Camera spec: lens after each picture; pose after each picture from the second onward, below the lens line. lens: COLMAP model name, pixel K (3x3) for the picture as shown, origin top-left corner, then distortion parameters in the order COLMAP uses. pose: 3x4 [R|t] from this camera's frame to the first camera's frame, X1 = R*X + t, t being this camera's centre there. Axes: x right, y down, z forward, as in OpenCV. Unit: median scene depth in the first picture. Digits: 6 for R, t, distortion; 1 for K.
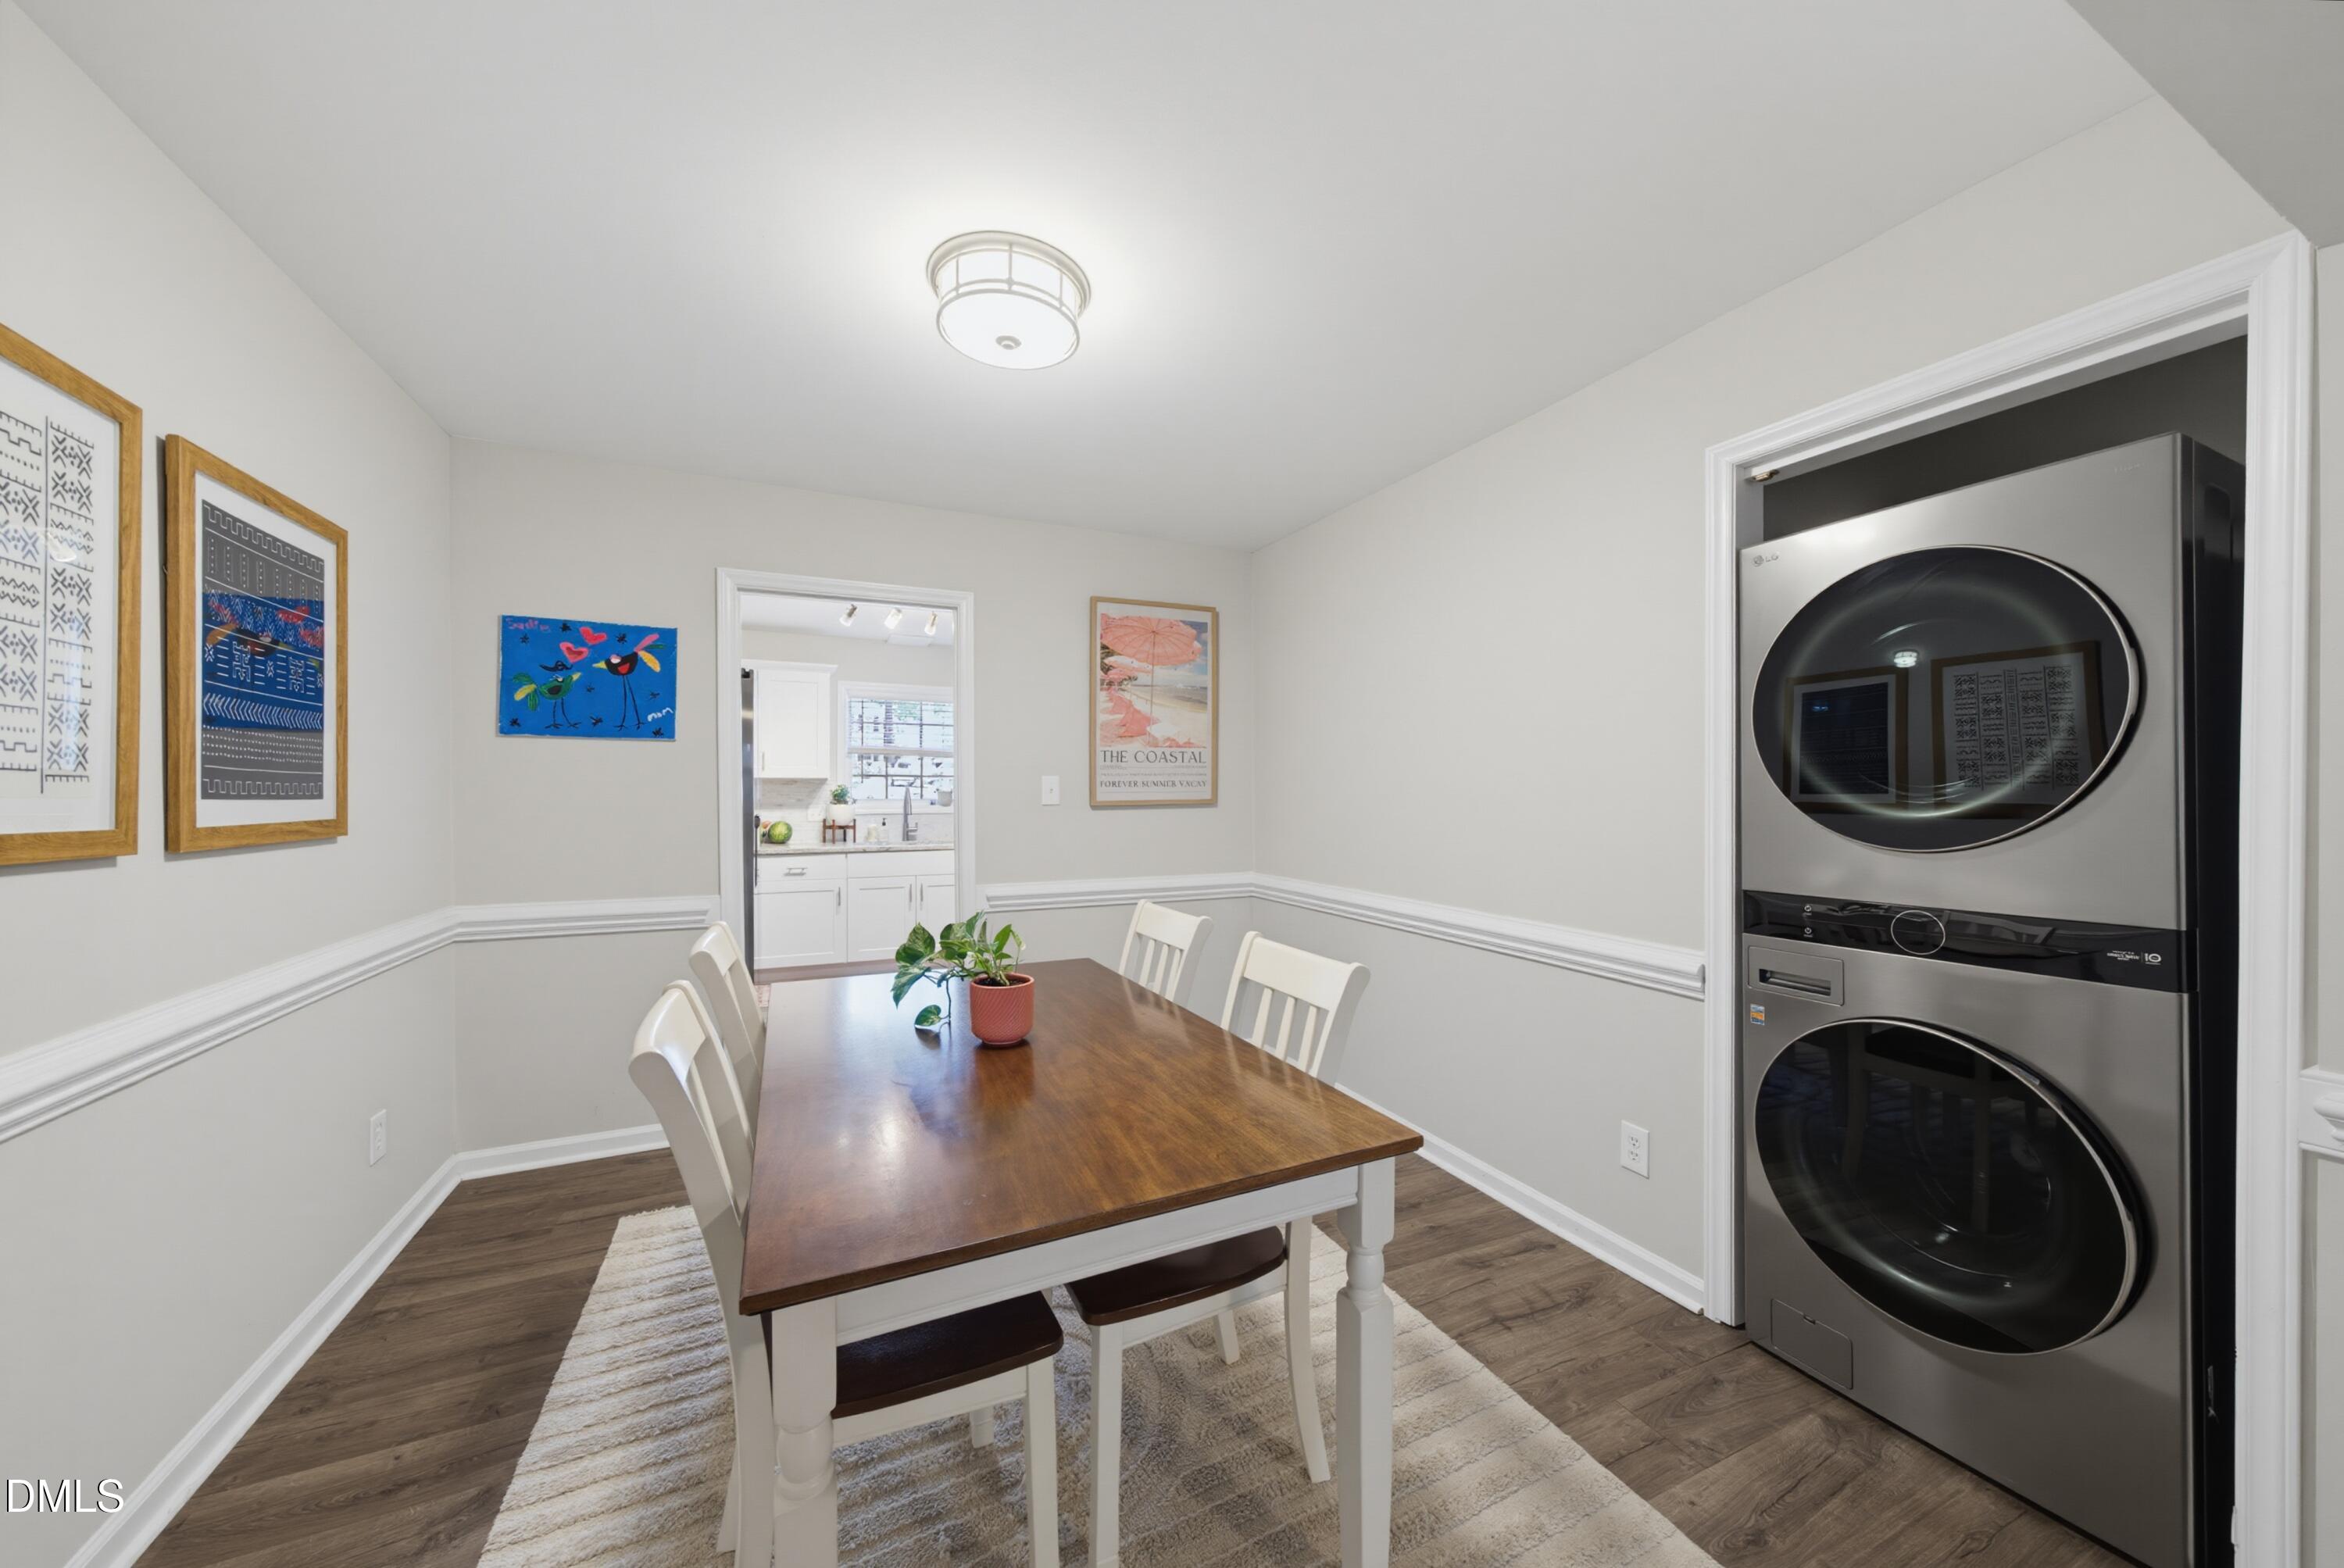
lens RADIAL K [[805.0, 0, 1192.7], [0, 805.0, 798.8], [0, 0, 1]] dist [0.000470, 0.000028]
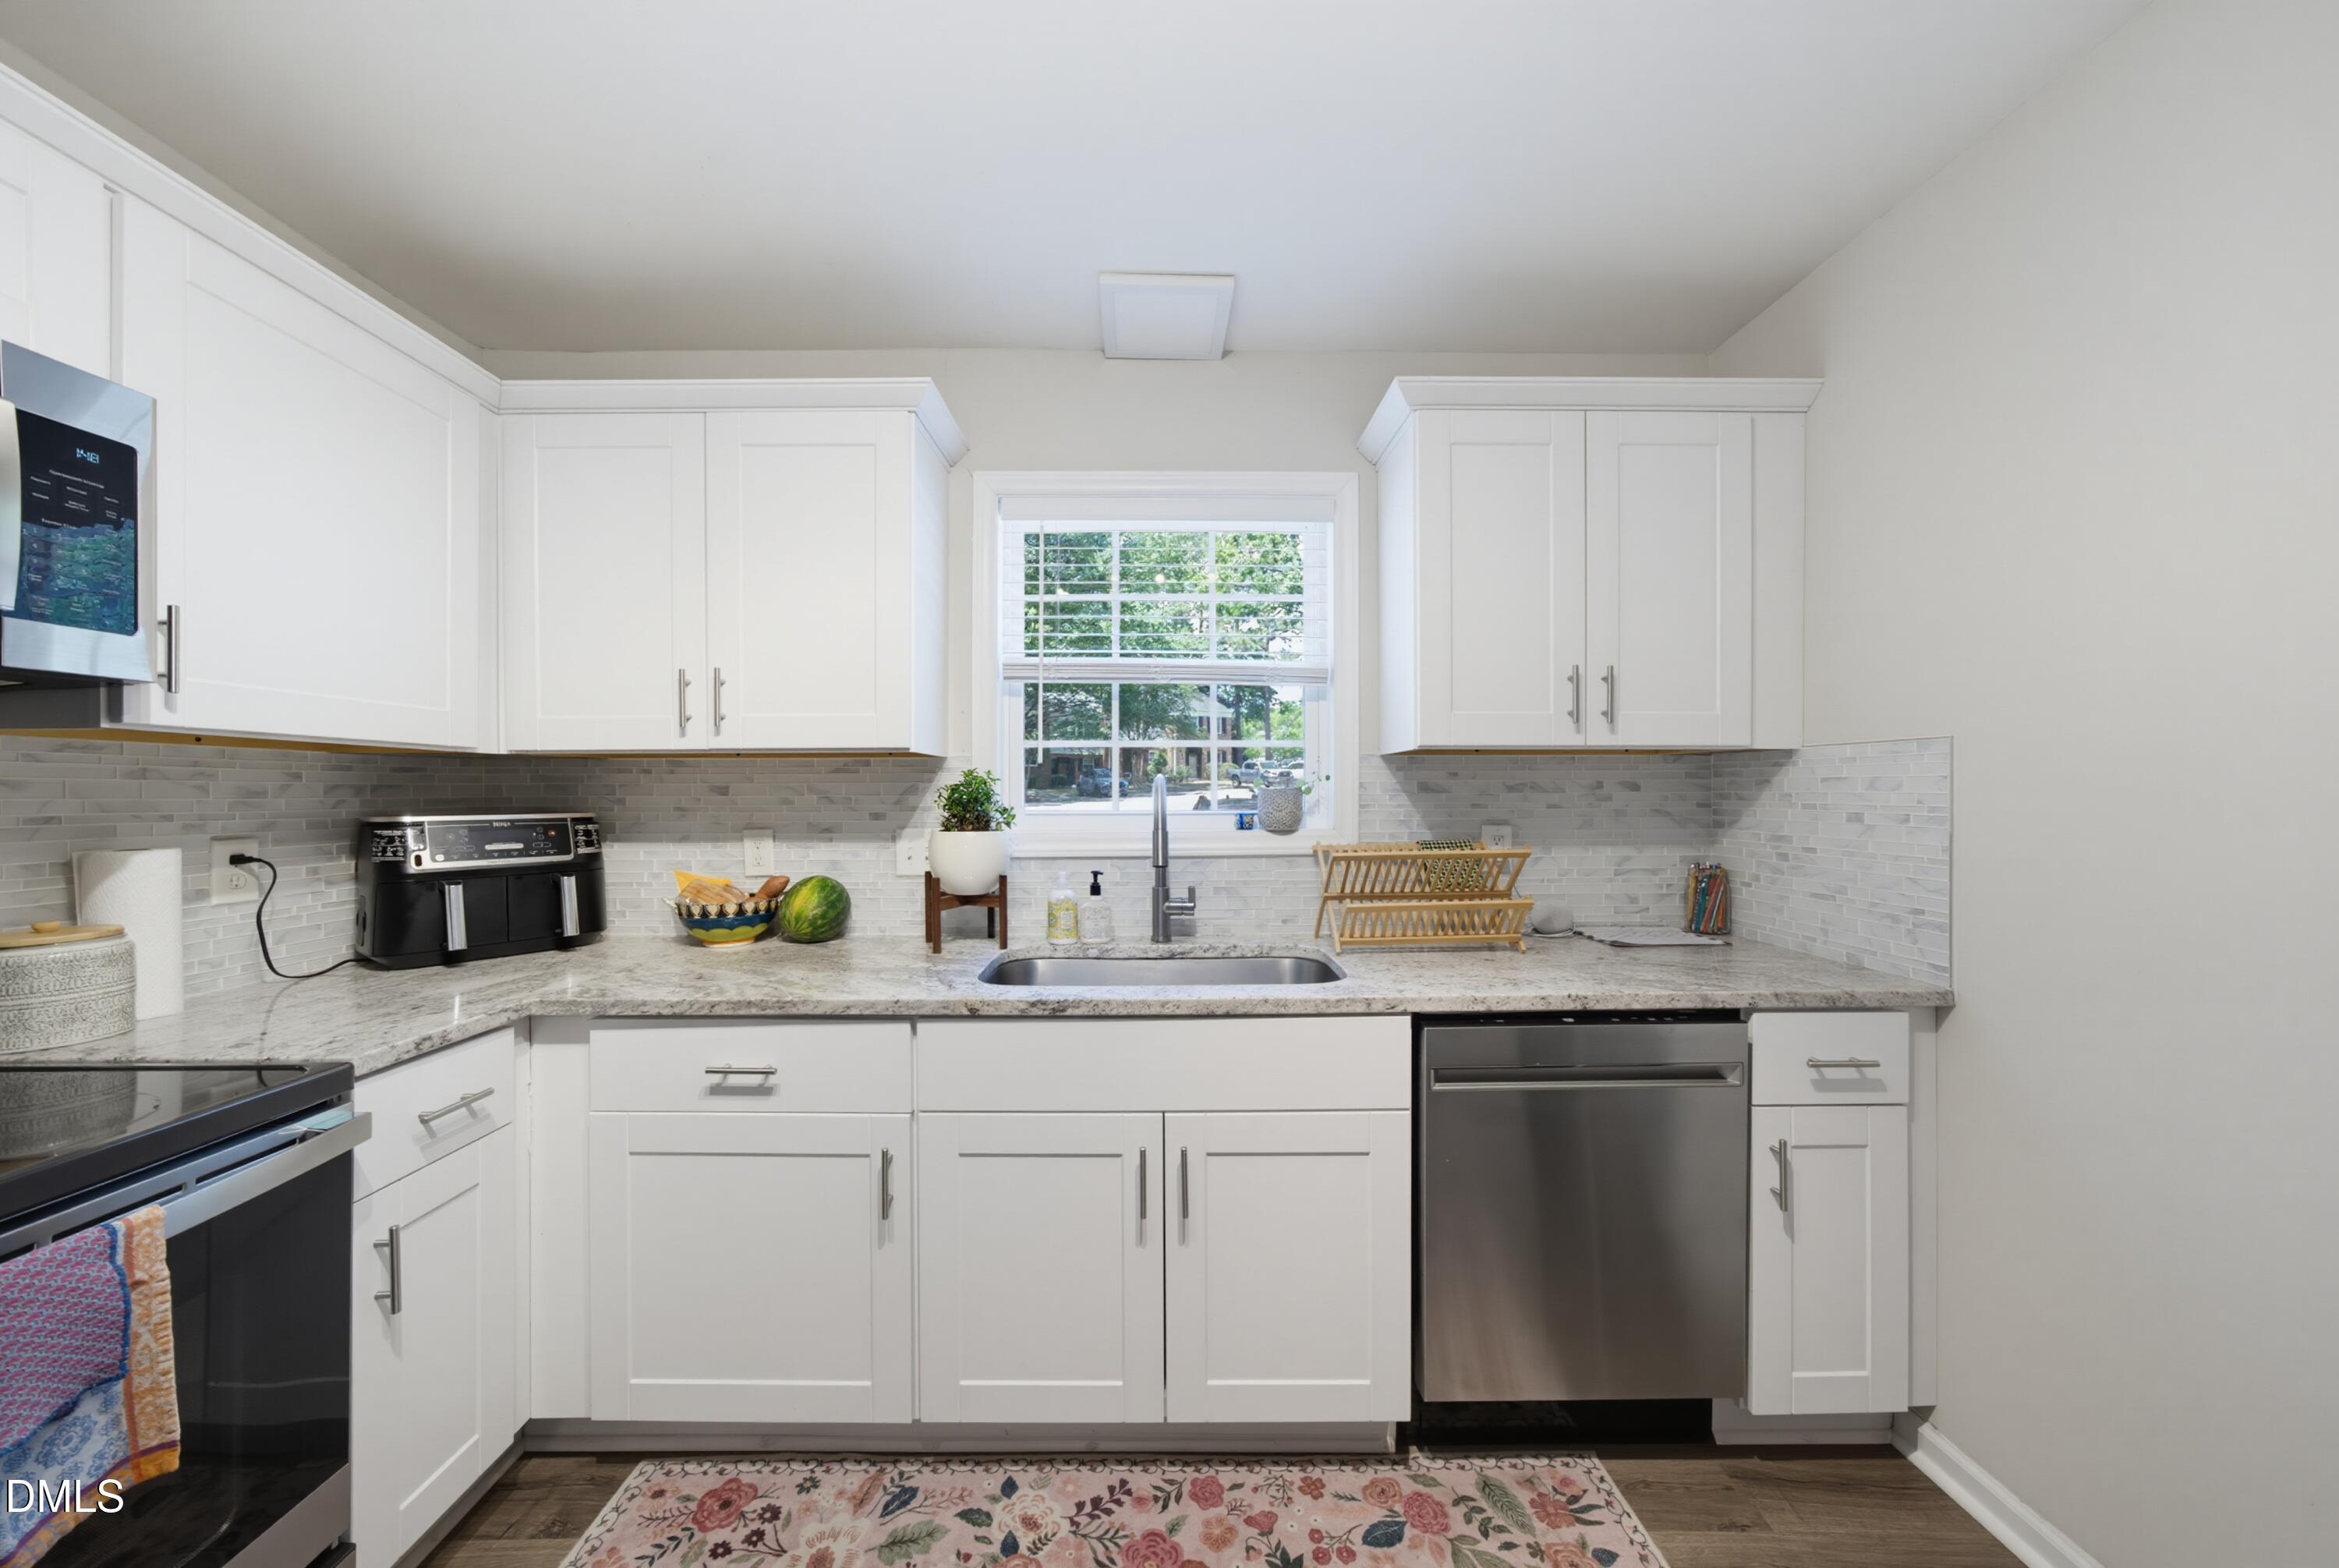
lens RADIAL K [[807.8, 0, 1165.4], [0, 807.8, 788.8], [0, 0, 1]] dist [-0.011540, 0.004462]
pose [[0.899187, -0.002073, -0.437560, -0.683585], [-0.003835, 0.999913, -0.012617, -0.019809], [0.437548, 0.013023, 0.899101, 2.295485]]
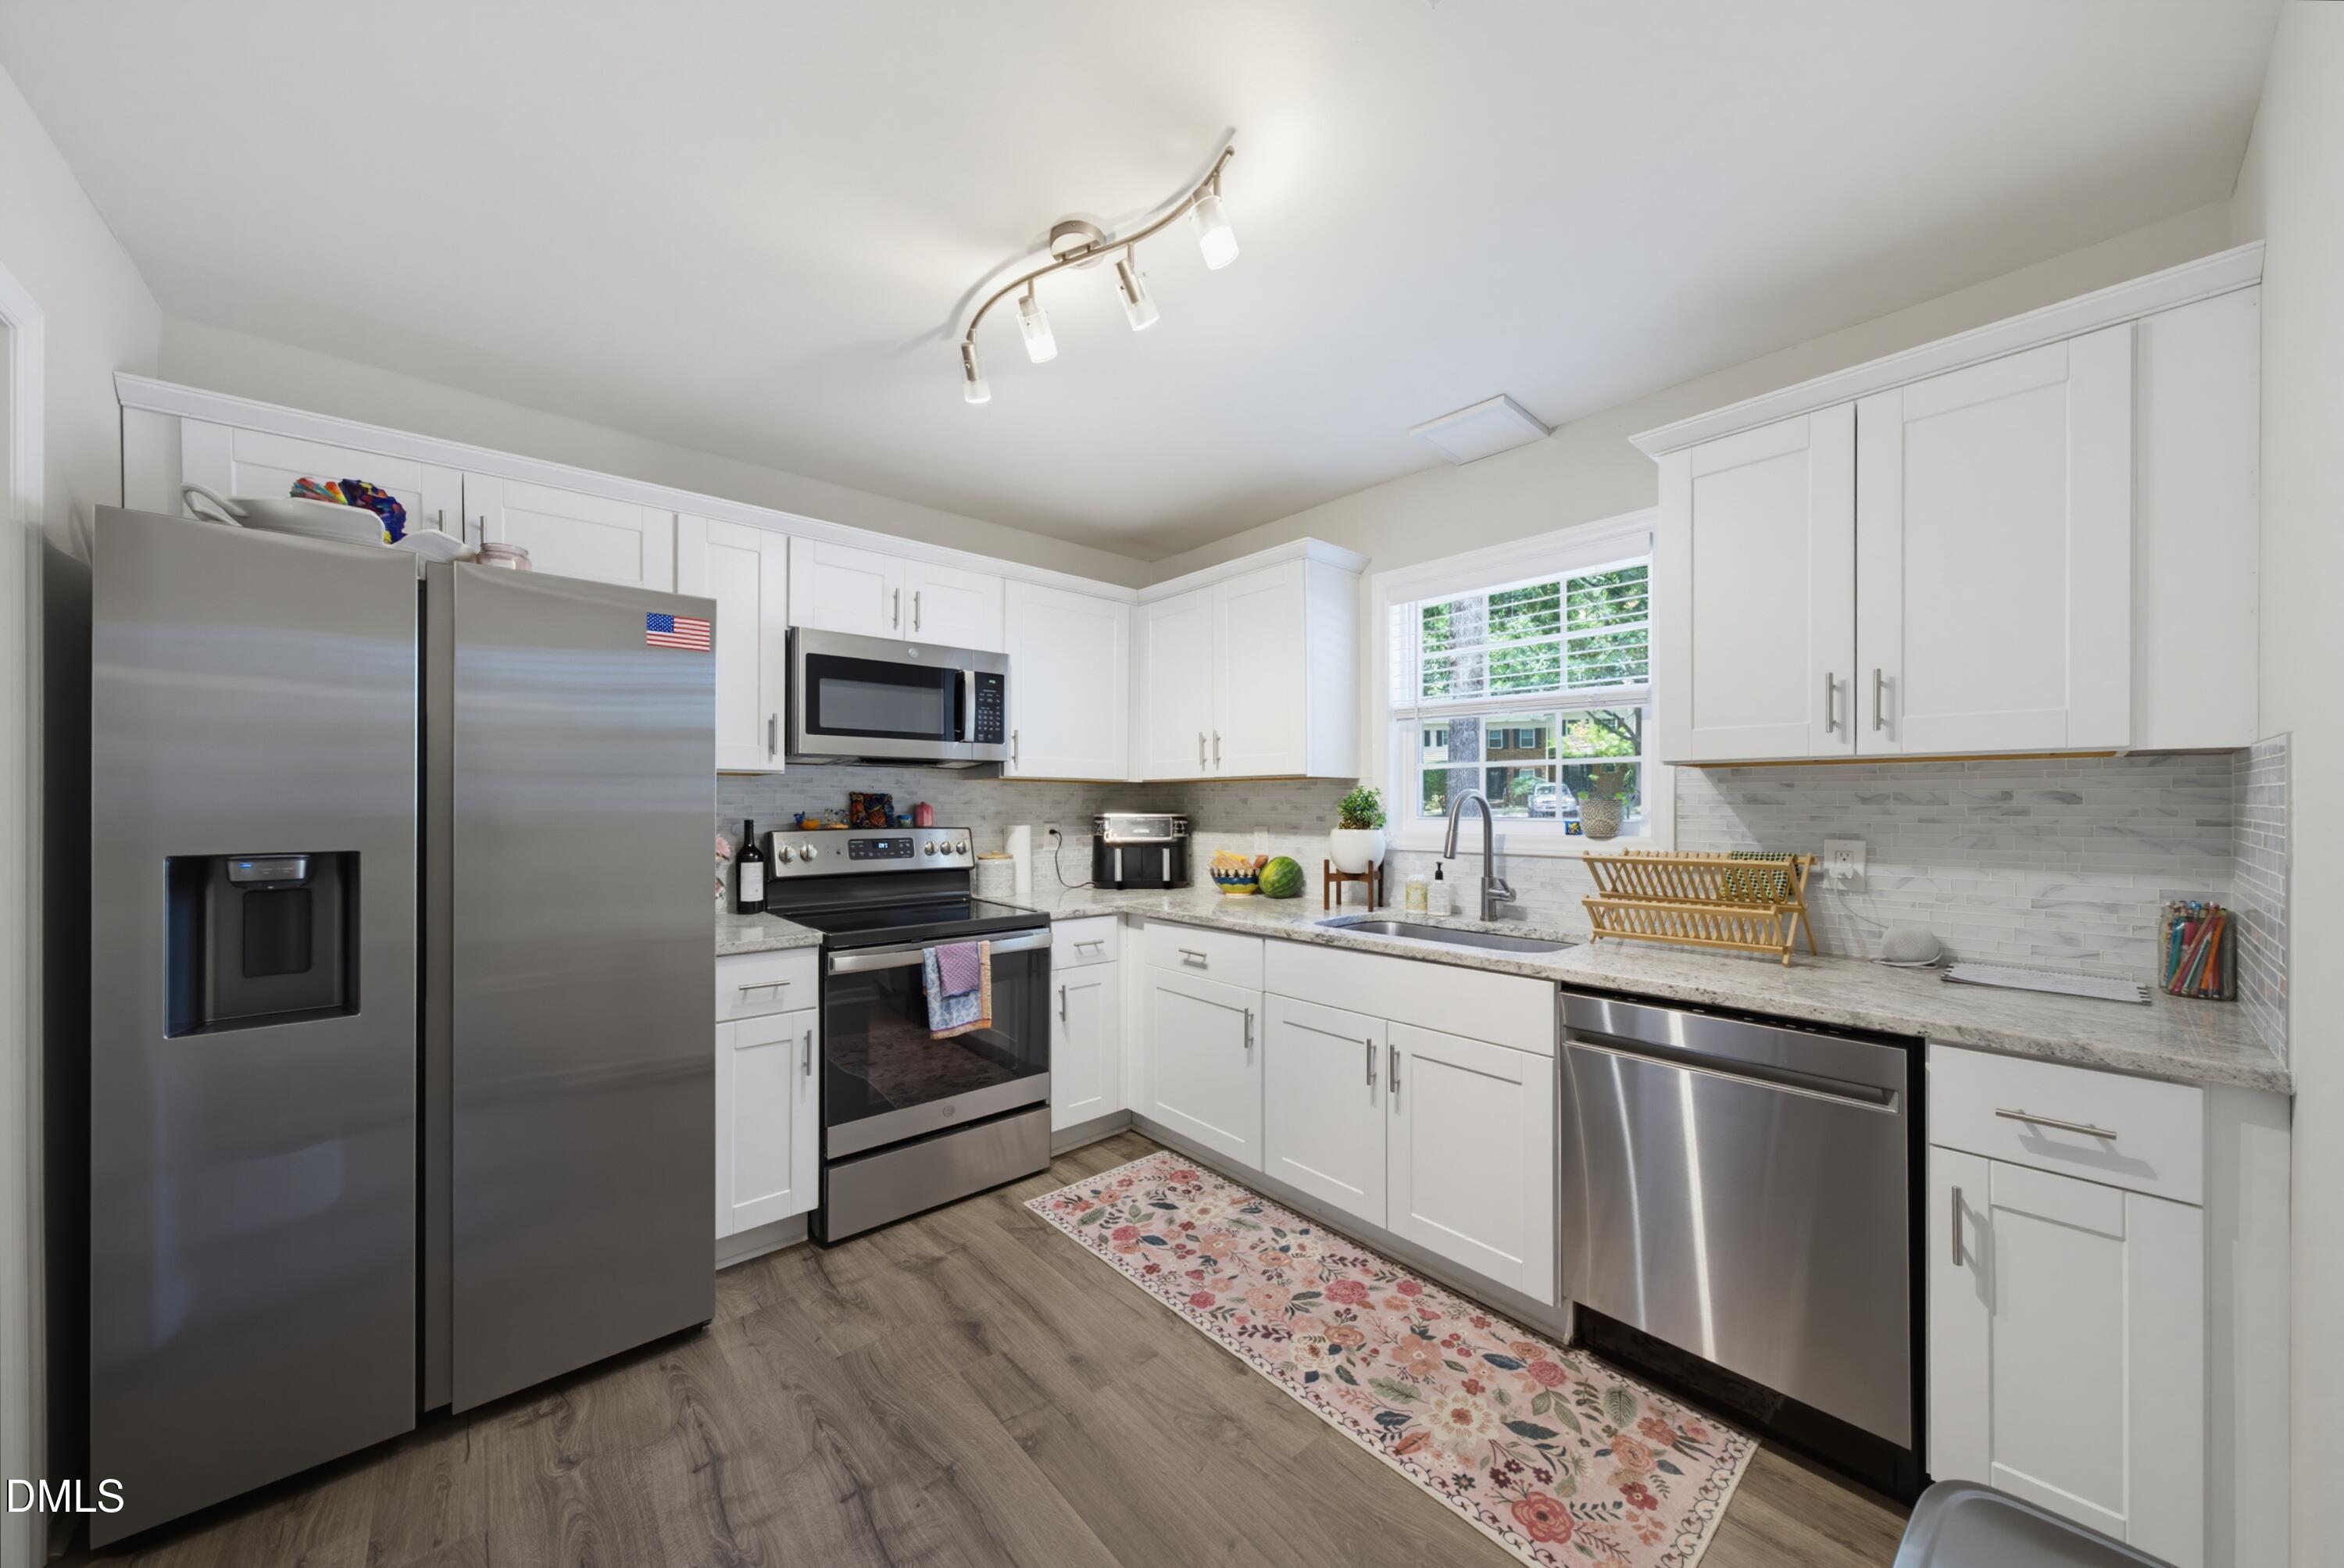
lens RADIAL K [[821.1, 0, 1186.4], [0, 821.1, 806.5], [0, 0, 1]] dist [0.000056, 0.000069]
pose [[0.265799, 0.006087, -0.964009, 0.016376], [-0.010538, 0.999939, 0.003408, -0.022533], [0.963971, 0.009252, 0.265847, 2.407327]]
